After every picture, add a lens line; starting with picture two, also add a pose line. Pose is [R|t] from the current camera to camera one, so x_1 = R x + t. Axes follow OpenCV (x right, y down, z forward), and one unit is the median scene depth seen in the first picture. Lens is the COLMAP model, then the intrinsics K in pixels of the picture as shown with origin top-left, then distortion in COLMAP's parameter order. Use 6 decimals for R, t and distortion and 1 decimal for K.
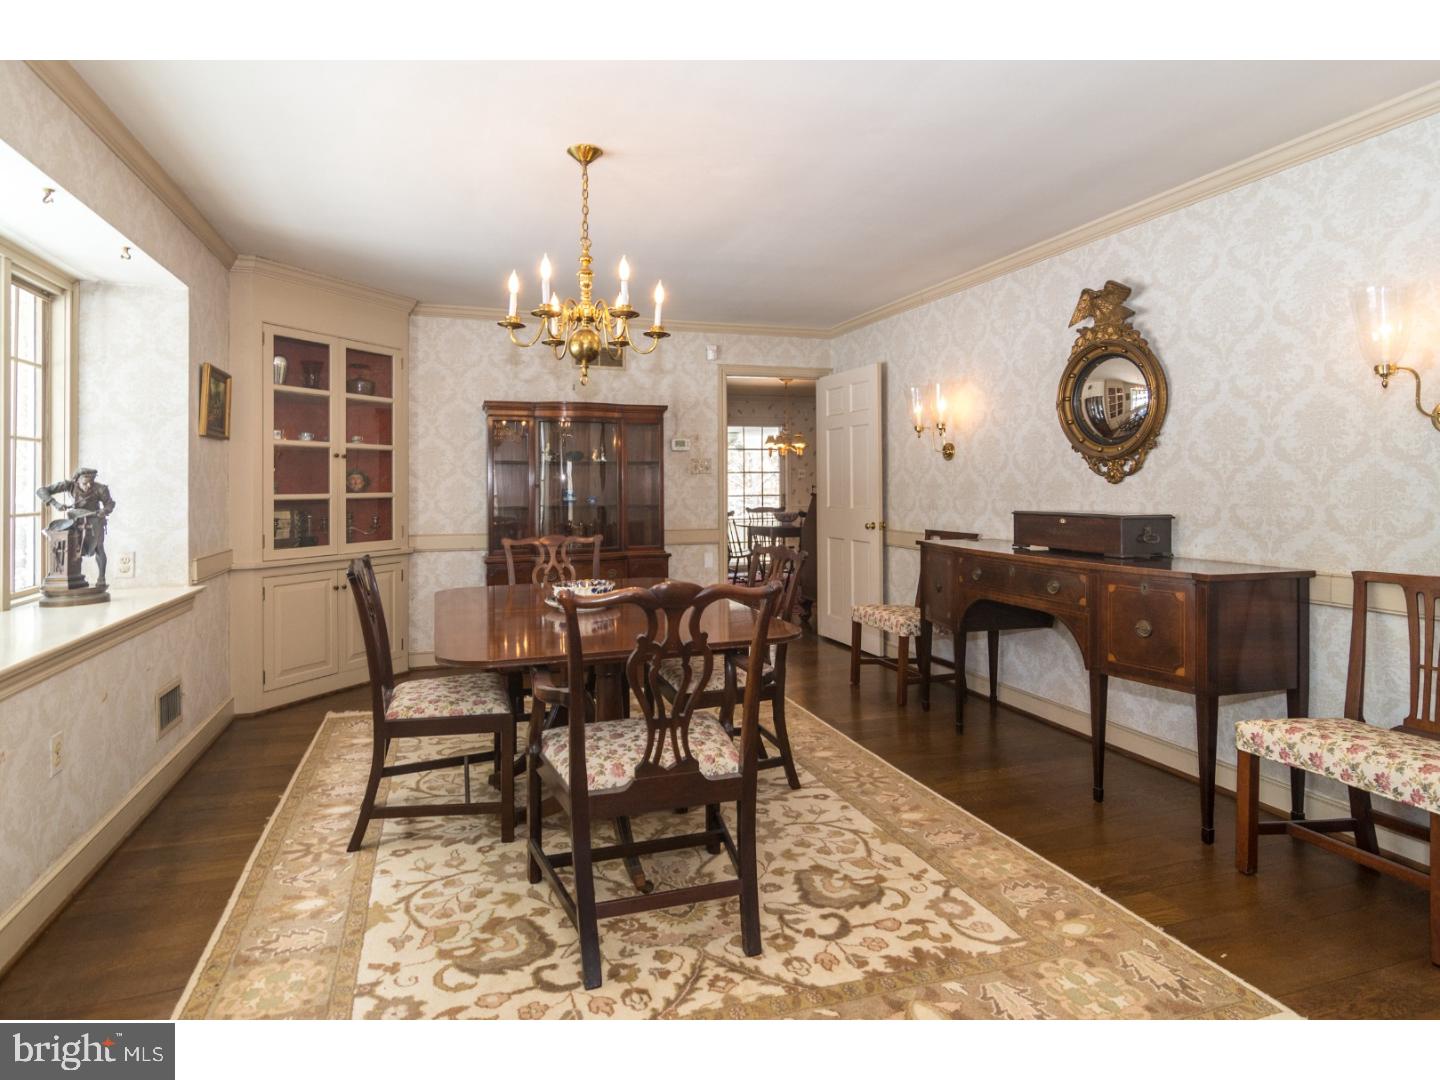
lens RADIAL K [[752.6, 0, 716.9], [0, 752.6, 482.1], [0, 0, 1]] dist [0.000159, -0.000016]
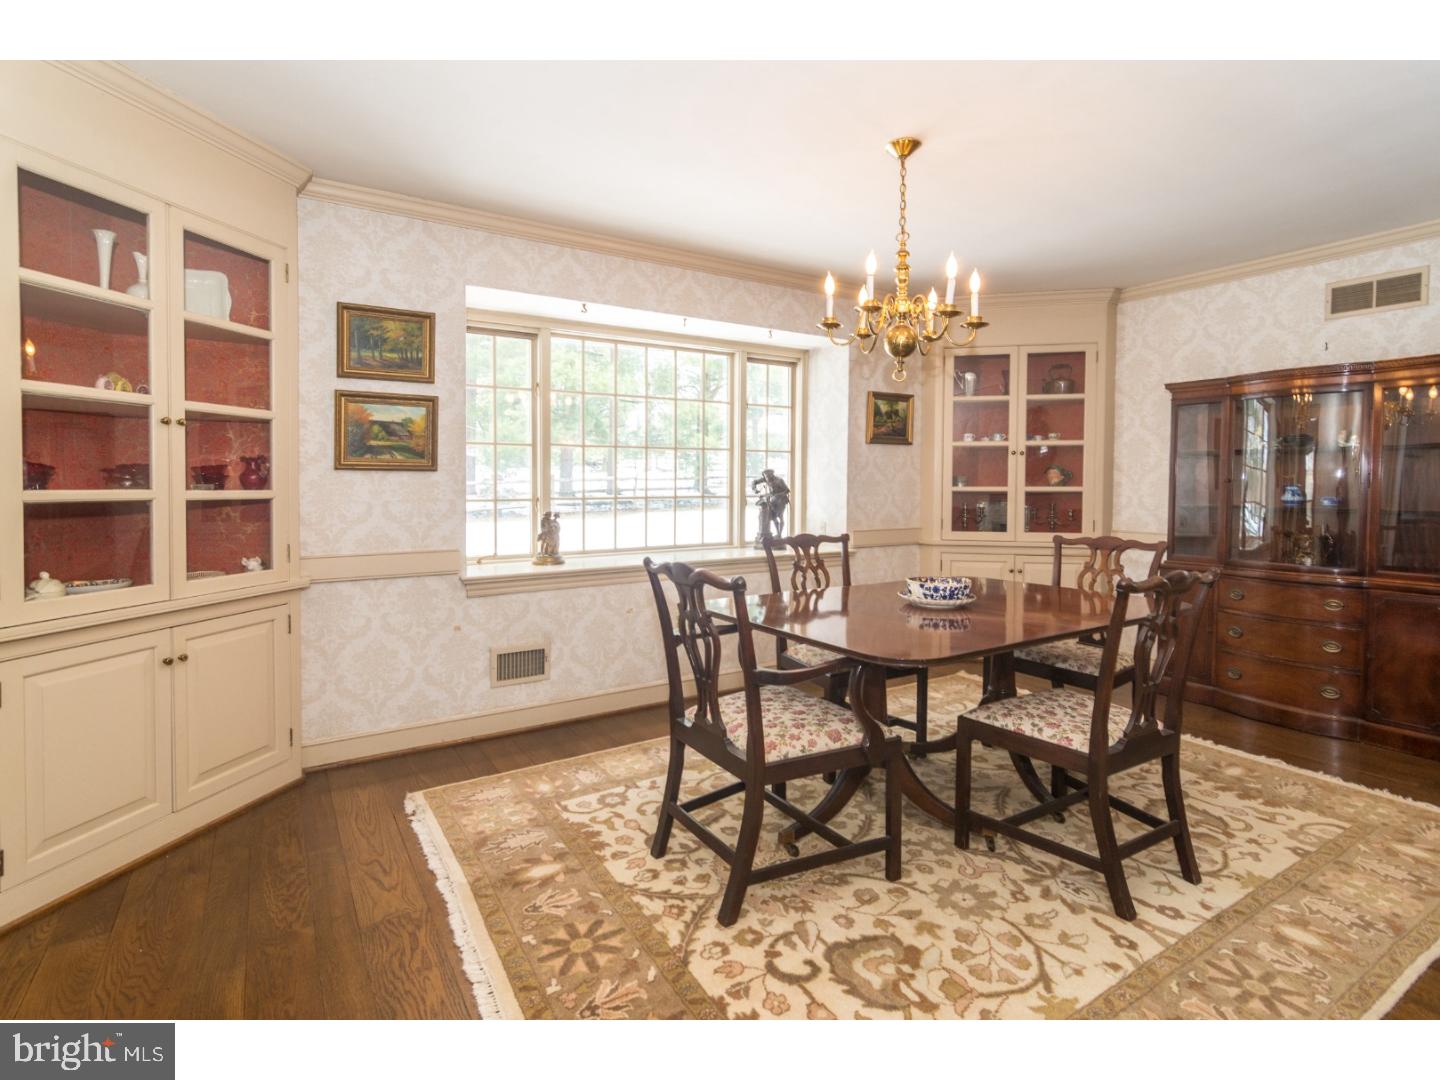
lens RADIAL K [[714.7, 0, 718.9], [0, 714.7, 500.0], [0, 0, 1]] dist [-0.001683, 0.000017]
pose [[0.248059, 0.031147, -0.968244, 0.661667], [0.002288, 0.999461, 0.032737, -0.001506], [0.968742, -0.010336, 0.247854, 0.494603]]
